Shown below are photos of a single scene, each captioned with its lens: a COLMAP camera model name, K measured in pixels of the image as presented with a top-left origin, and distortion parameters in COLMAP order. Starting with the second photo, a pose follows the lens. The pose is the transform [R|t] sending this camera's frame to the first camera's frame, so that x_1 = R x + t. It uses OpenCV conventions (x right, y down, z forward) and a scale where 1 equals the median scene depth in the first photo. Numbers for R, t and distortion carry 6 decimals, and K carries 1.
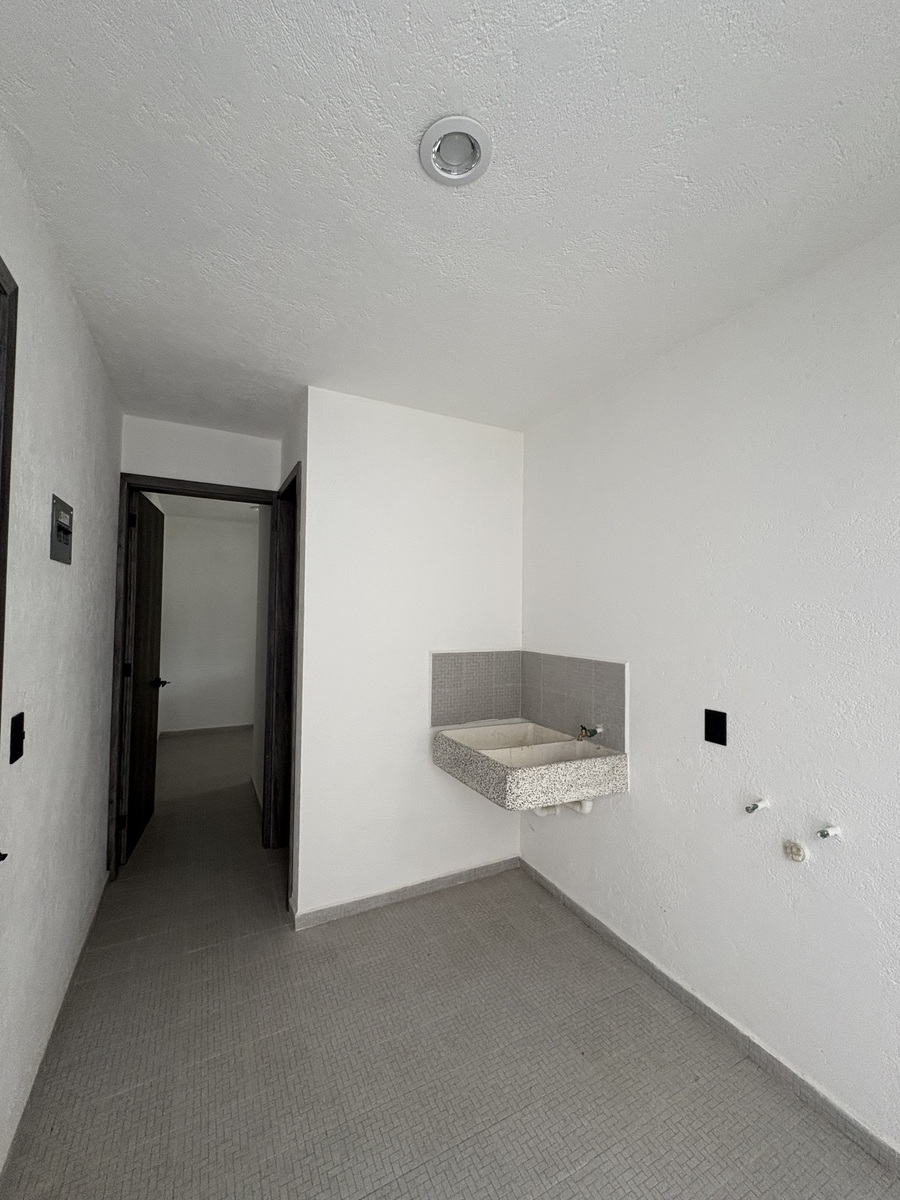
lens RADIAL K [[477.1, 0, 452.4], [0, 477.1, 598.3], [0, 0, 1]] dist [0.000987, -0.000336]
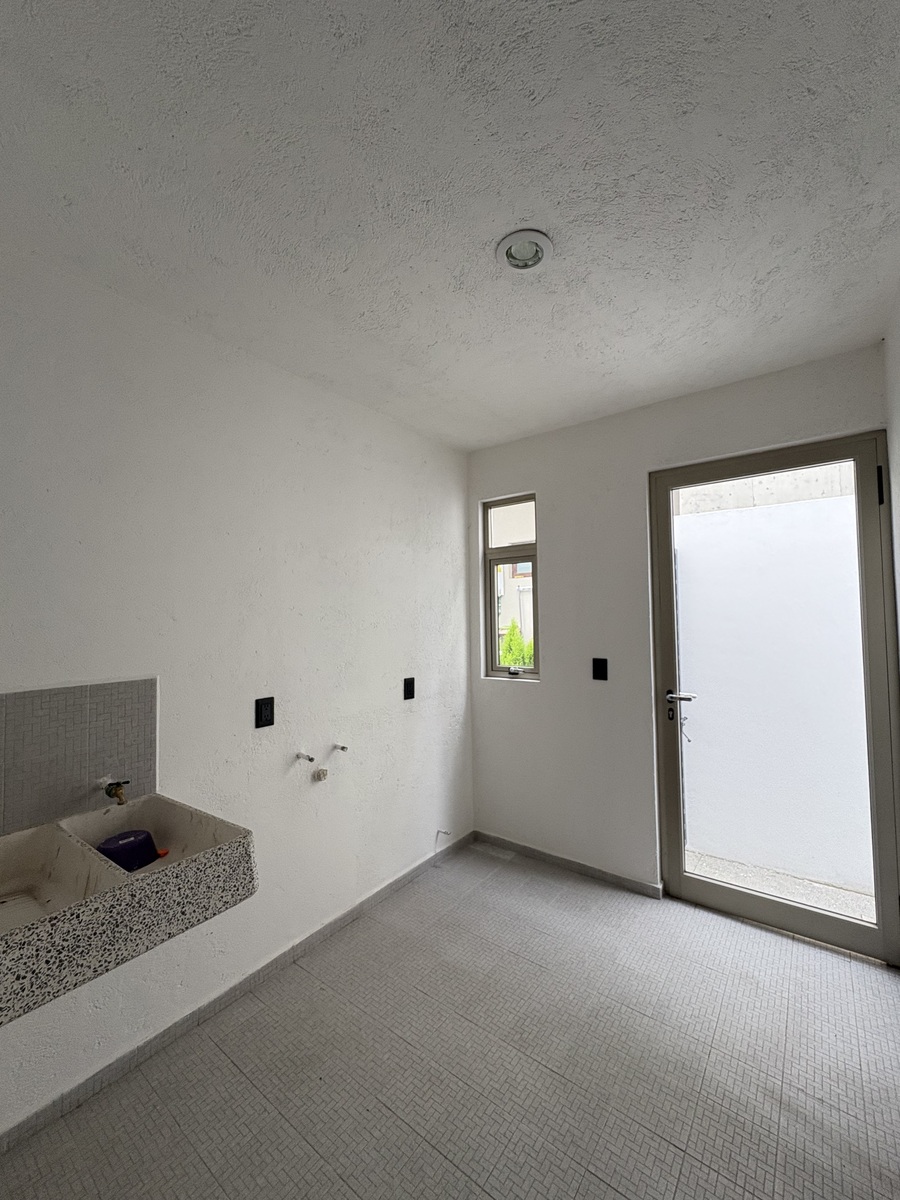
lens RADIAL K [[477.1, 0, 452.4], [0, 477.1, 598.3], [0, 0, 1]] dist [0.000987, -0.000336]
pose [[-0.426437, 0.031307, 0.903975, -0.658616], [-0.017432, 0.998931, -0.042819, 0.038415], [-0.904349, -0.034018, -0.425435, 1.062221]]
